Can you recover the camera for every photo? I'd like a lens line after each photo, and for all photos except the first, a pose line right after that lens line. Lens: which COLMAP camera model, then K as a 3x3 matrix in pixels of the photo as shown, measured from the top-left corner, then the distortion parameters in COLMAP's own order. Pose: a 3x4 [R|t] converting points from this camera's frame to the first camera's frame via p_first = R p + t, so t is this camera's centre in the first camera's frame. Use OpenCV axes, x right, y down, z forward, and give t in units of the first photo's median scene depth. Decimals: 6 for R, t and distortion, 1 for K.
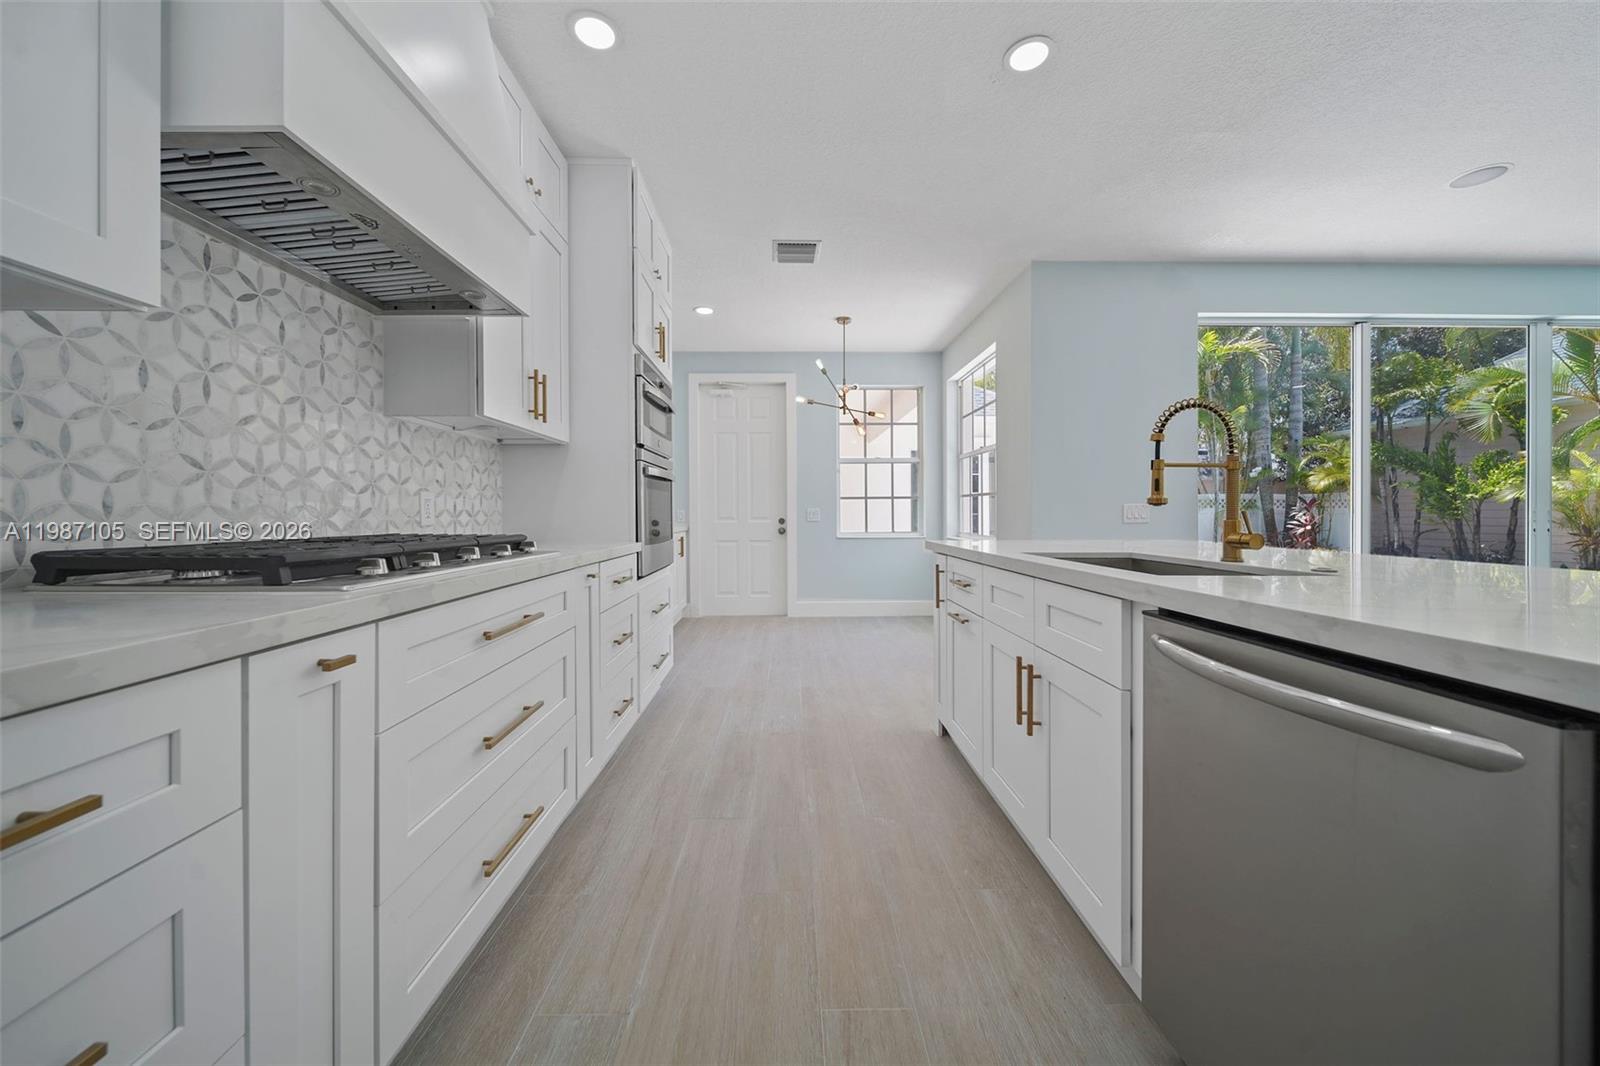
lens RADIAL K [[570.5, 0, 797.3], [0, 570.5, 515.4], [0, 0, 1]] dist [-0.000863, -0.000424]
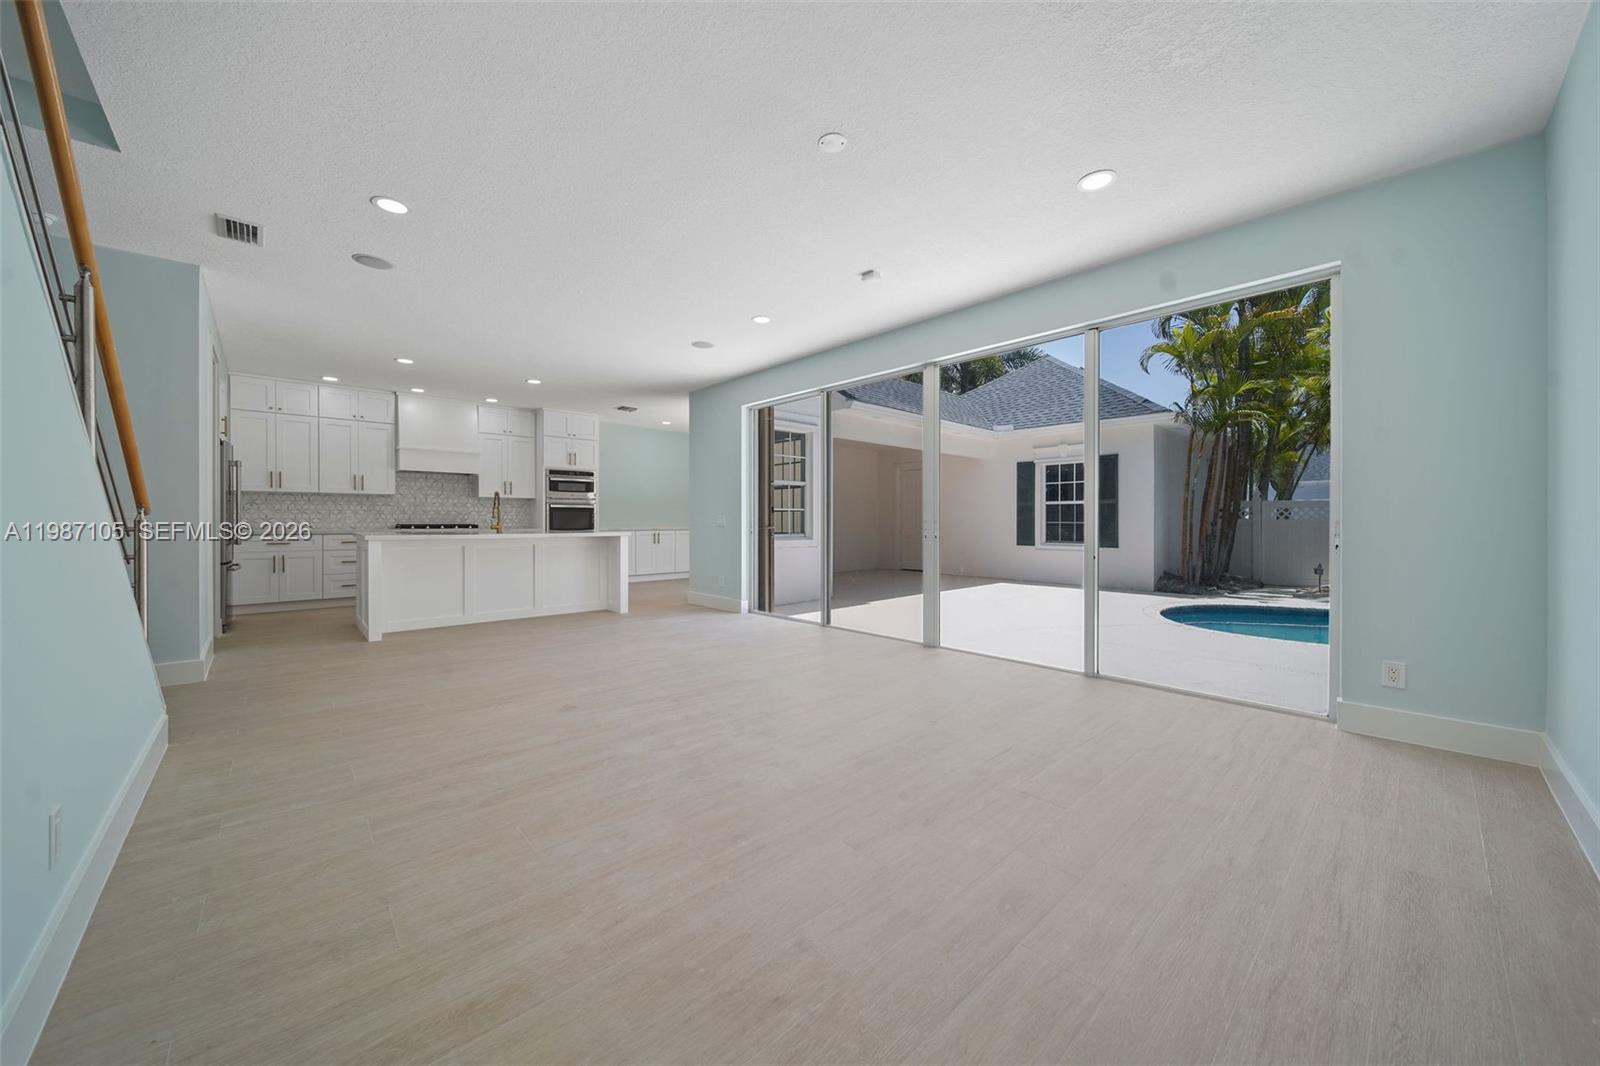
lens RADIAL K [[564.5, 0, 795.0], [0, 564.5, 522.4], [0, 0, 1]] dist [0.000460, -0.000008]
pose [[0.661124, 0.008157, -0.750232, 2.212019], [-0.007748, 0.999962, 0.004045, -0.009425], [0.750237, 0.003138, 0.661162, -0.013465]]
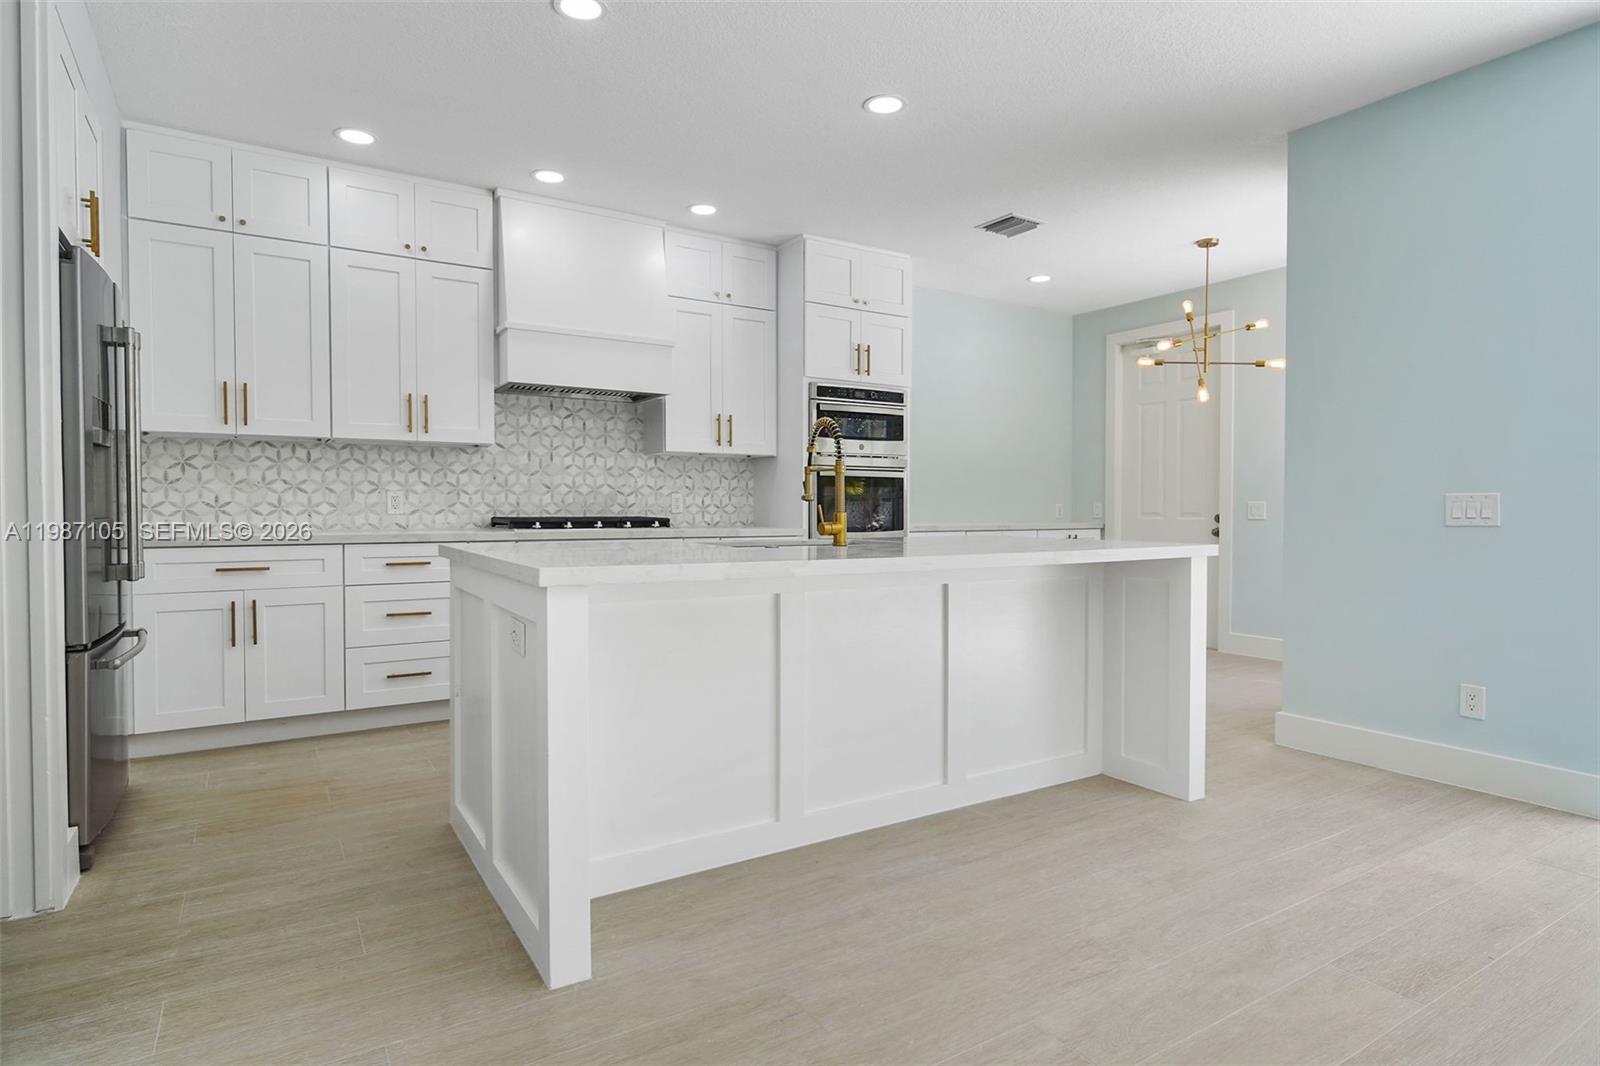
lens RADIAL K [[857.4, 0, 797.1], [0, 857.4, 525.6], [0, 0, 1]] dist [-0.000960, 0.000345]
pose [[0.518824, 0.021056, -0.854622, 1.026343], [-0.006126, 0.999763, 0.020913, -0.000589], [0.854859, -0.005615, 0.518829, -0.022159]]
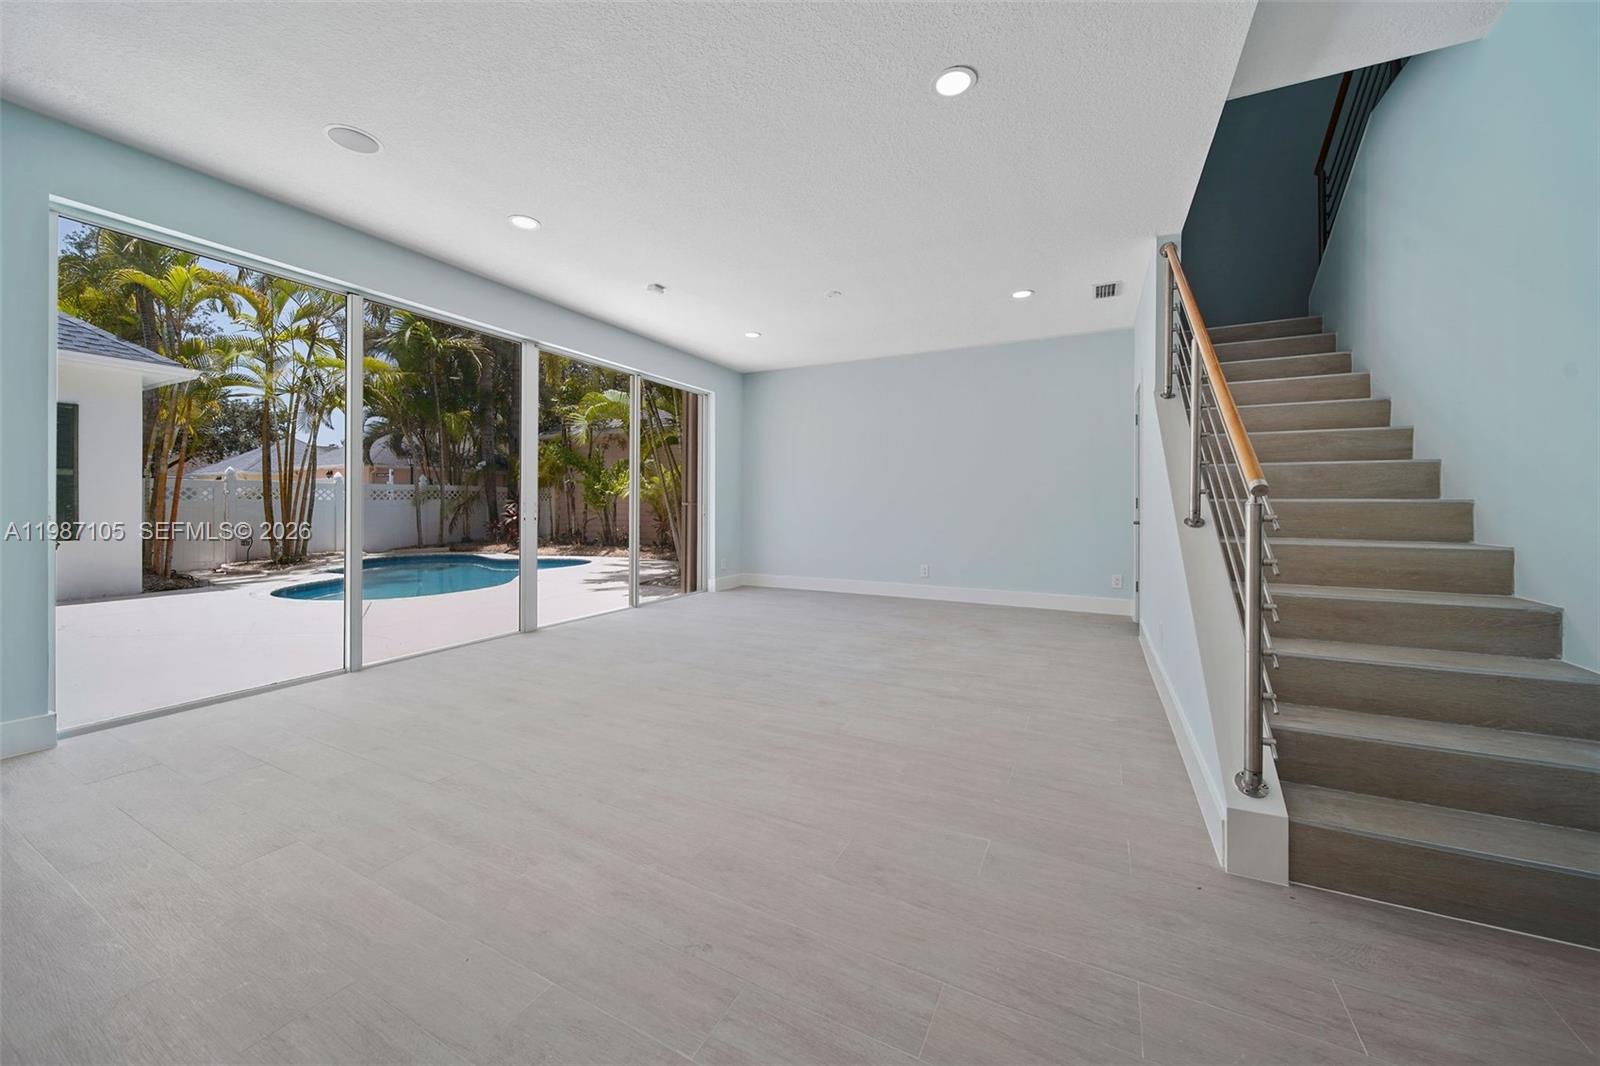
lens RADIAL K [[586.9, 0, 787.9], [0, 586.9, 501.9], [0, 0, 1]] dist [-0.000228, -0.000088]
pose [[0.480853, 0.008545, 0.876760, 0.544764], [-0.001224, 0.999958, -0.009074, 0.000158], [-0.876801, 0.003290, 0.480843, -0.061390]]
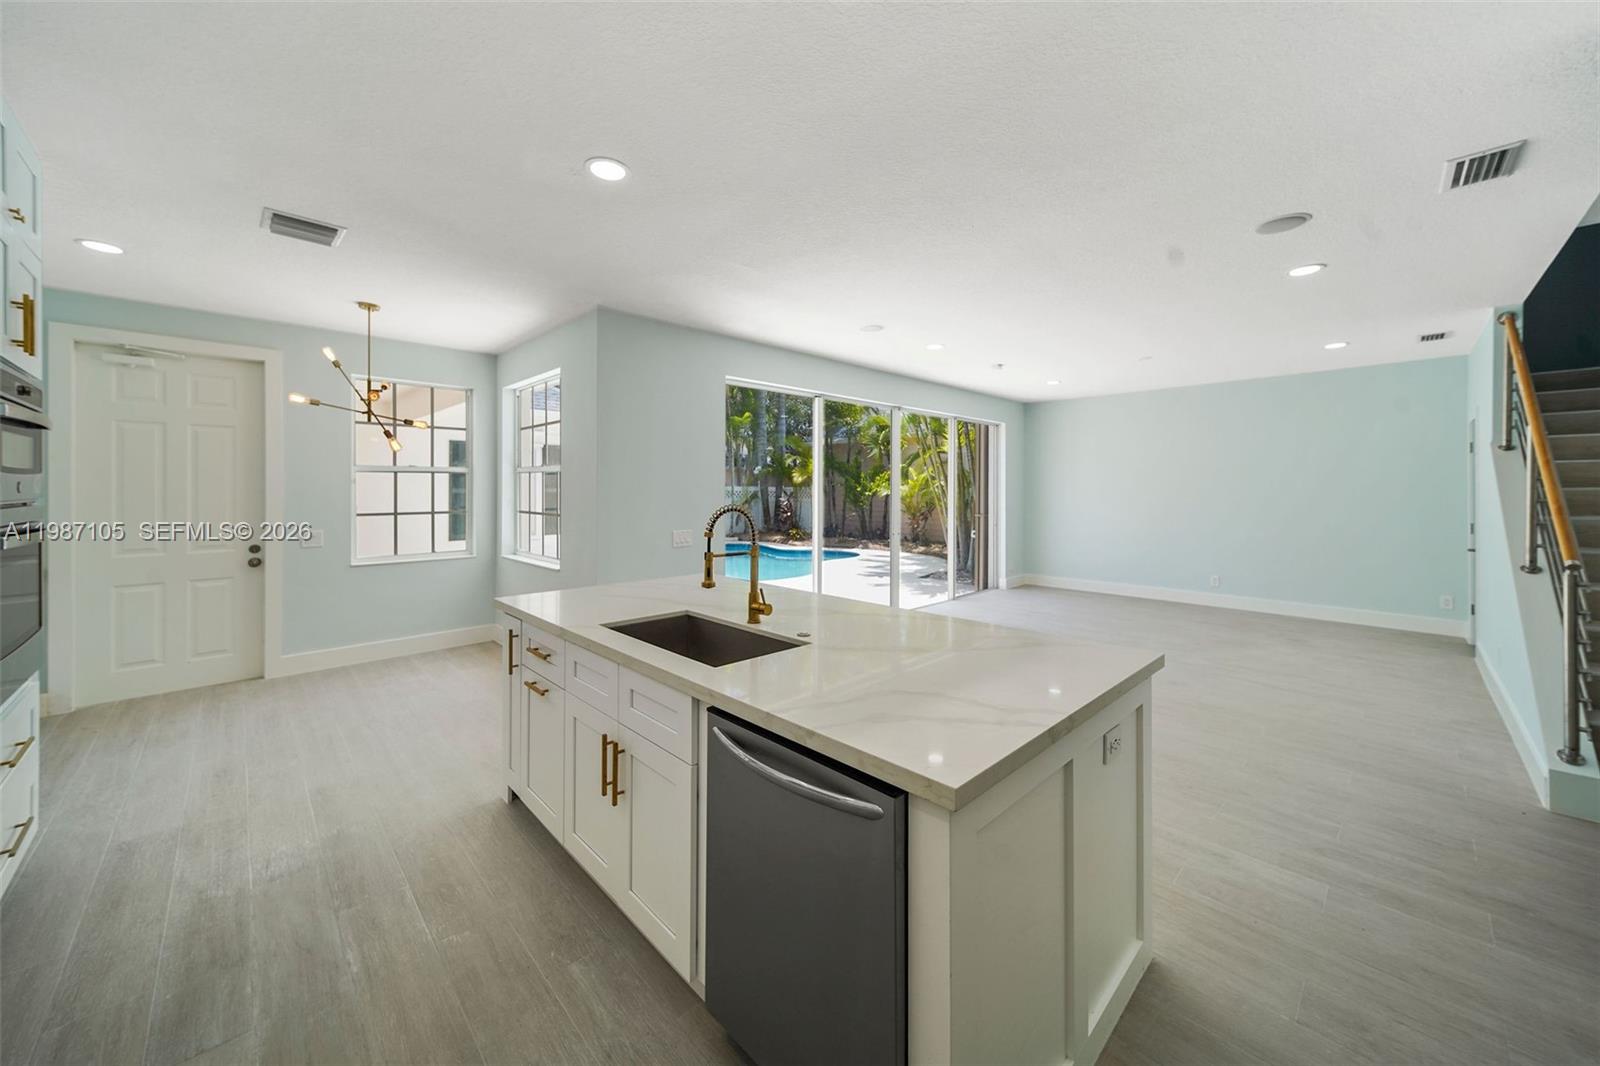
lens RADIAL K [[580.8, 0, 800.8], [0, 580.8, 487.3], [0, 0, 1]] dist [0.012212, -0.000261]
pose [[0.729318, 0.007437, 0.684135, -0.052787], [-0.000679, 0.999948, -0.010146, -0.101618], [-0.684175, 0.006935, 0.729285, -0.046960]]
